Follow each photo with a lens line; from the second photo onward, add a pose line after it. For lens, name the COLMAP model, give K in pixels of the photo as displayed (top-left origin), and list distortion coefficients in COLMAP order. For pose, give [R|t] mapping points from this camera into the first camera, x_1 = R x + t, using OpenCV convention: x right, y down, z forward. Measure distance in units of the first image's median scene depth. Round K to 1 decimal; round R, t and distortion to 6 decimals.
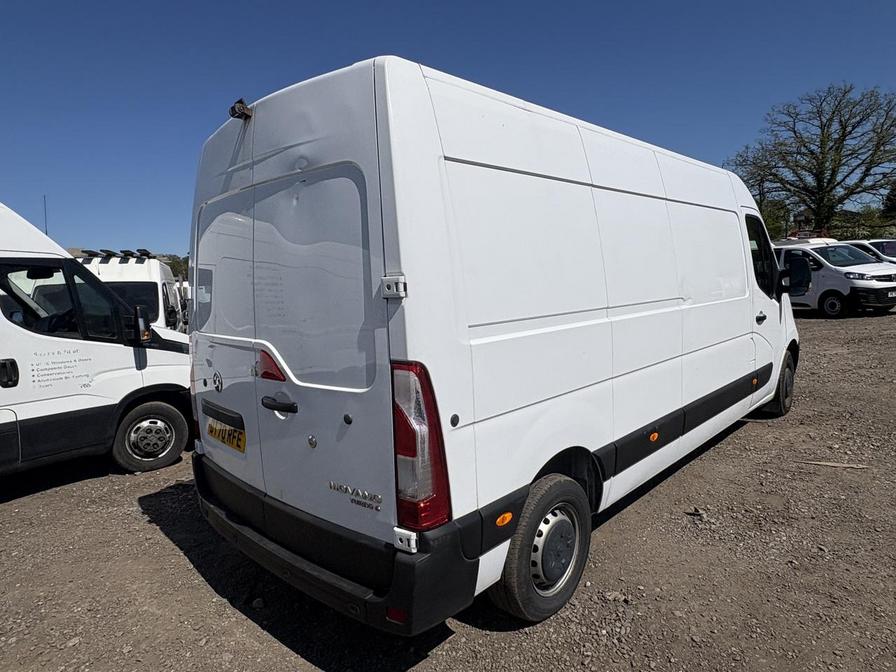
lens RADIAL K [[546.1, 0, 440.4], [0, 546.1, 347.4], [0, 0, 1]] dist [0.005812, -0.001212]
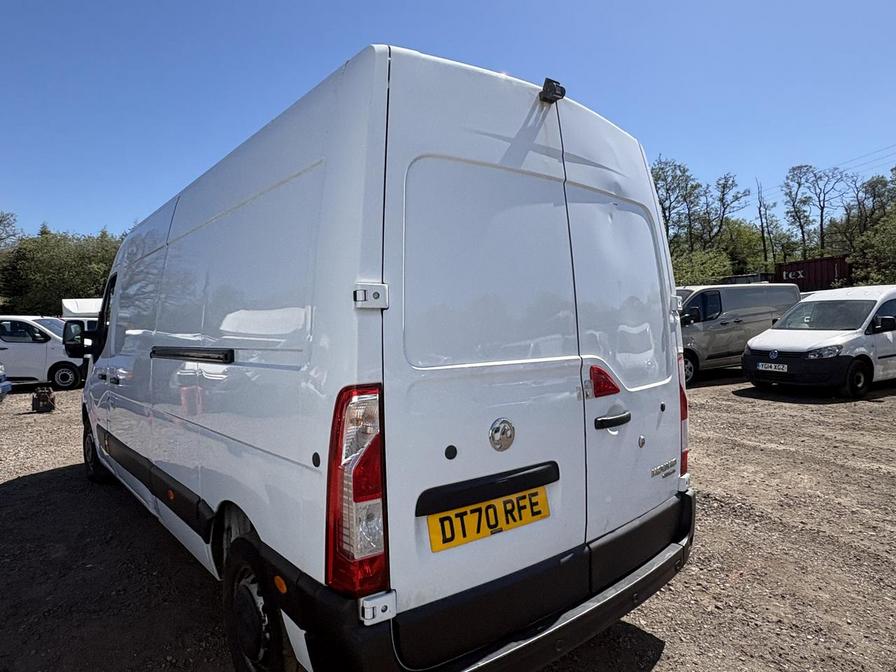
lens RADIAL K [[546.1, 0, 449.4], [0, 546.1, 339.6], [0, 0, 1]] dist [0.005812, -0.001212]
pose [[0.091367, 0.021317, 0.995589, -1.093134], [0.145304, 0.988785, -0.034506, -0.036011], [-0.985159, 0.147815, 0.087244, 1.015345]]
